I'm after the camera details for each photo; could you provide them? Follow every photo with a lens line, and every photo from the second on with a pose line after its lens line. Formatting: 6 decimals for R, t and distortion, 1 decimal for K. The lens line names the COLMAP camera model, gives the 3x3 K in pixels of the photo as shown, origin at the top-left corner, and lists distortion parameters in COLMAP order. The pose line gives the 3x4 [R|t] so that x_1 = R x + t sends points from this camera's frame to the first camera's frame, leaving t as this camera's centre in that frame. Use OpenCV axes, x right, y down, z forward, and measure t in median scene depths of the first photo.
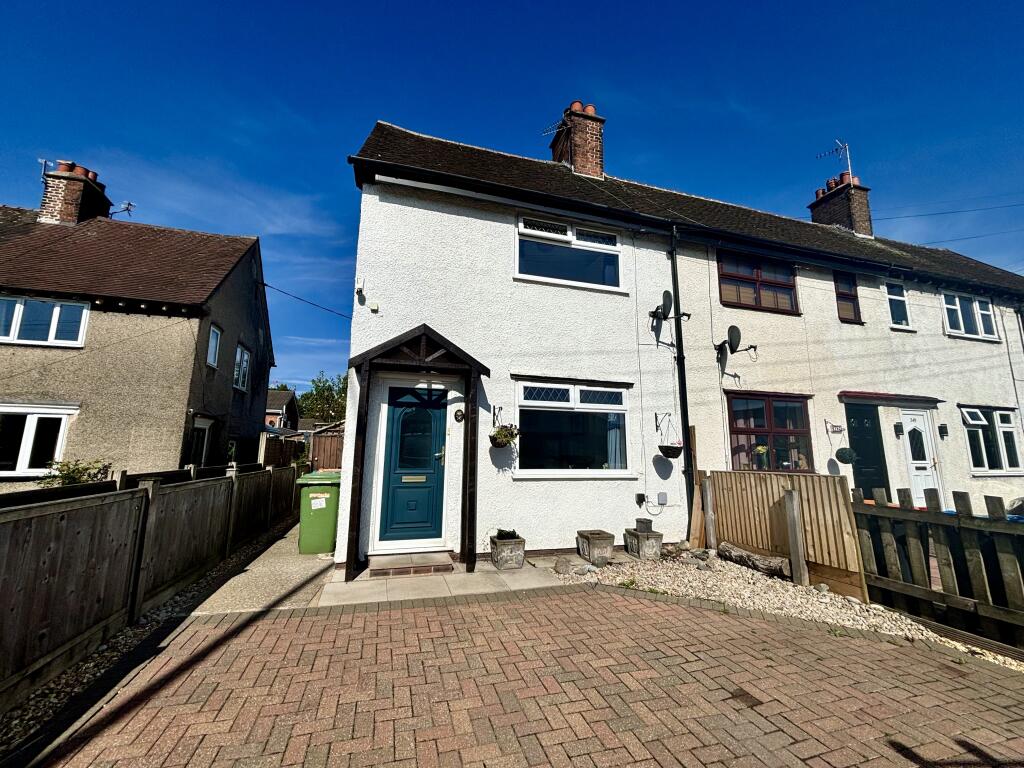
lens RADIAL K [[411.2, 0, 513.2], [0, 411.2, 384.9], [0, 0, 1]] dist [0.000154, -0.000250]
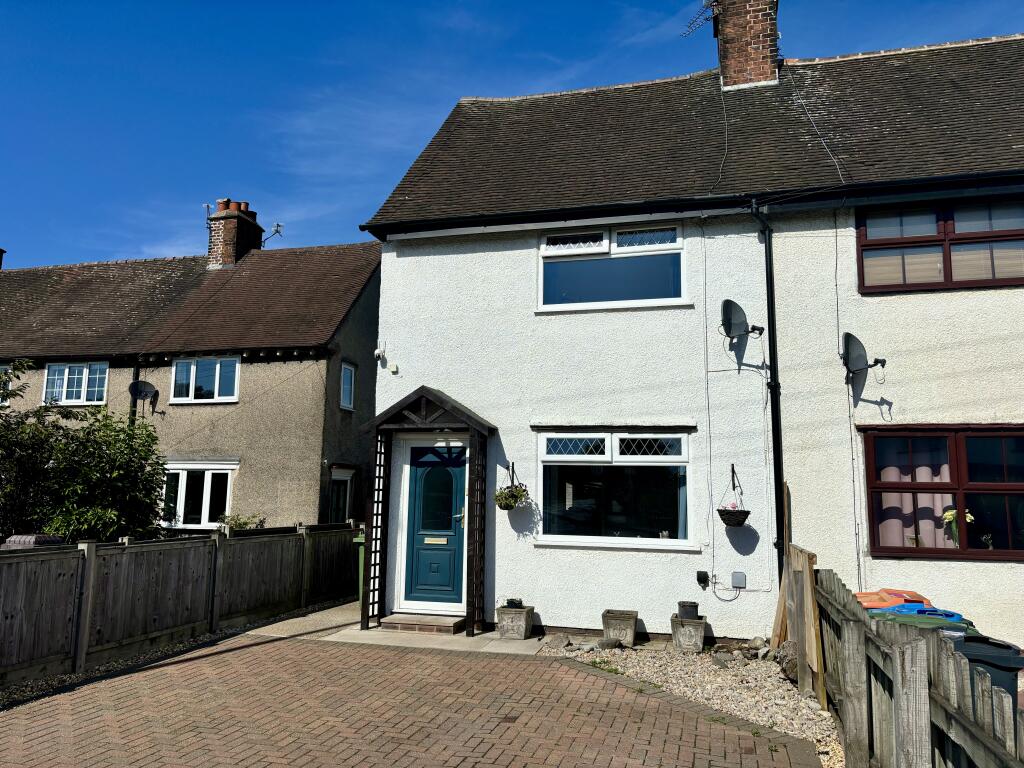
lens RADIAL K [[778.6, 0, 509.3], [0, 778.6, 380.4], [0, 0, 1]] dist [0.044361, -0.001476]
pose [[0.848080, -0.074730, -0.524573, 0.772846], [0.078282, 0.996812, -0.015447, -0.093227], [0.524054, -0.027964, 0.851226, -0.409009]]
